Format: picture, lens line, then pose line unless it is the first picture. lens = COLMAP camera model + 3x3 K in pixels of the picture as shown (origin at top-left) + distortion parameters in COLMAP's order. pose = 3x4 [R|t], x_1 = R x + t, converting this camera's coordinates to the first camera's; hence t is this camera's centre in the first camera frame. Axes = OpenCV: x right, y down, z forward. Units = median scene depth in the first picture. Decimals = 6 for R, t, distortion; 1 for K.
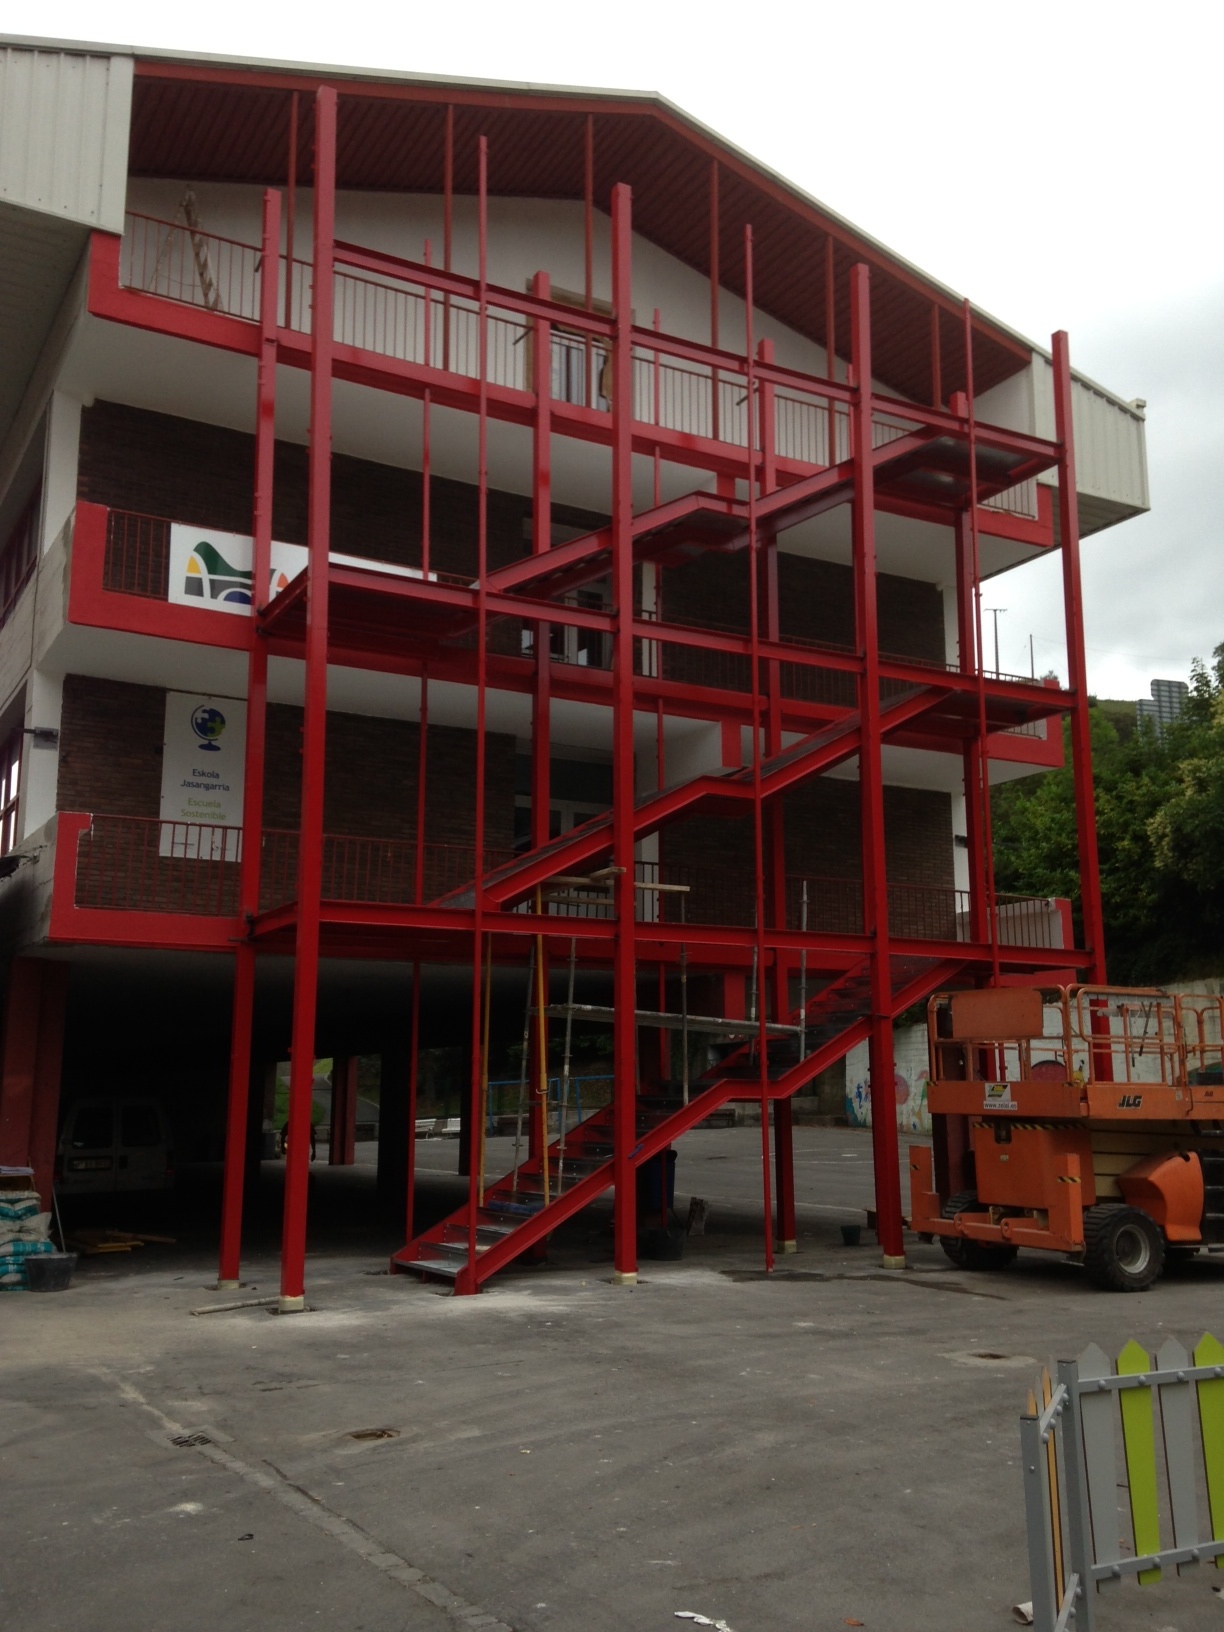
lens RADIAL K [[1536.9, 0, 581.7], [0, 1536.9, 803.1], [0, 0, 1]] dist [0.093408, 0.000000]
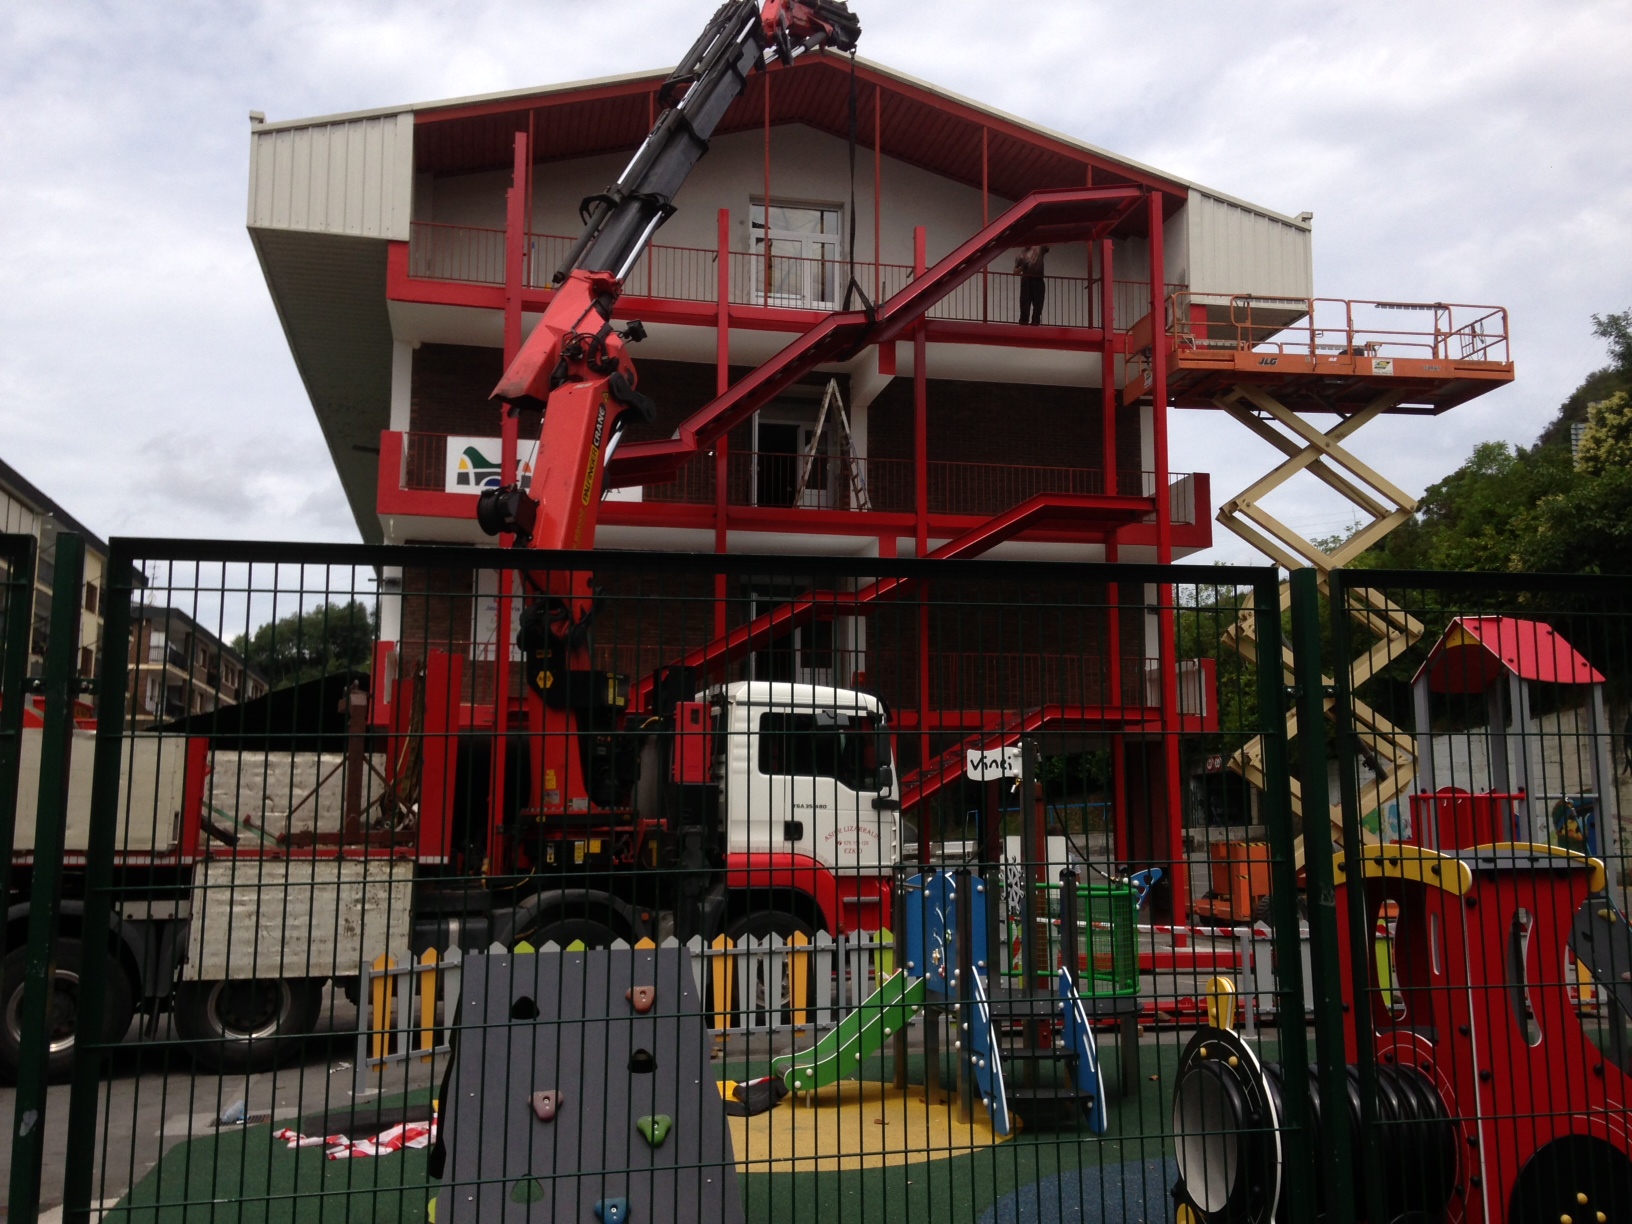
lens RADIAL K [[1568.3, 0, 821.5], [0, 1568.3, 616.1], [0, 0, 1]] dist [0.111879, 0.000000]
pose [[0.958747, -0.053824, -0.279120, 0.355143], [0.065538, 0.997311, 0.032798, -0.027897], [0.276604, -0.049738, 0.959696, -0.249478]]
